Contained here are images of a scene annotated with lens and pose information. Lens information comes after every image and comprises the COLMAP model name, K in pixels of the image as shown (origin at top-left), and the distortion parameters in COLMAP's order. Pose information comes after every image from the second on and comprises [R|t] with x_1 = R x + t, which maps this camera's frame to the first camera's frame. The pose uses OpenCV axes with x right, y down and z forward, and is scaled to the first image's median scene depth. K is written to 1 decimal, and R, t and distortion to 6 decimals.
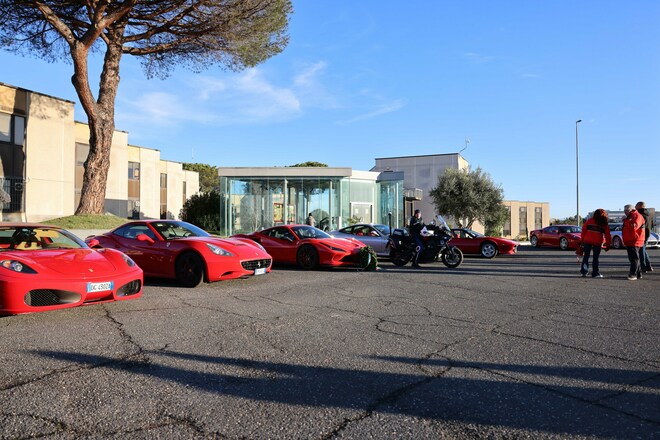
lens RADIAL K [[450.2, 0, 328.5], [0, 450.2, 222.2], [0, 0, 1]] dist [-0.116807, 0.091426]
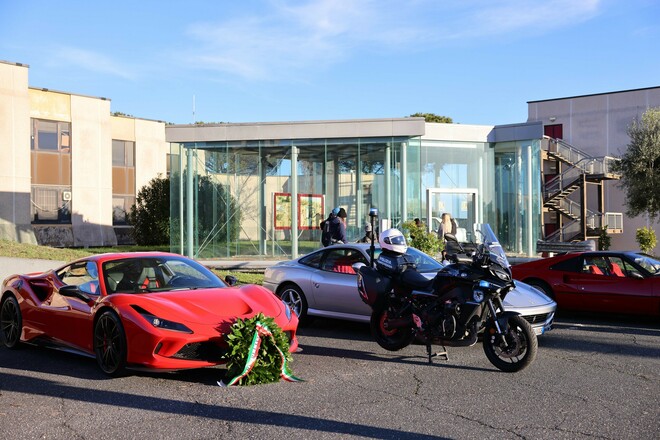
lens RADIAL K [[771.7, 0, 330.0], [0, 771.7, 220.0], [0, 0, 1]] dist [0.017728, 0.022913]
pose [[0.980396, -0.010347, -0.196767, 0.109134], [0.010248, 0.999946, -0.001521, -0.010028], [0.196772, -0.000526, 0.980449, 0.154259]]
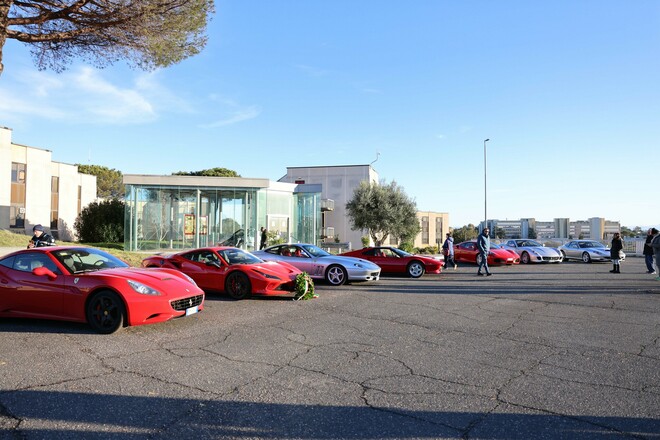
lens RADIAL K [[450.2, 0, 328.5], [0, 450.2, 222.2], [0, 0, 1]] dist [-0.116807, 0.091426]
pose [[0.977797, 0.011372, 0.209247, -0.023167], [-0.008435, 0.999853, -0.014922, -0.014728], [-0.209386, 0.012825, 0.977749, 0.035134]]
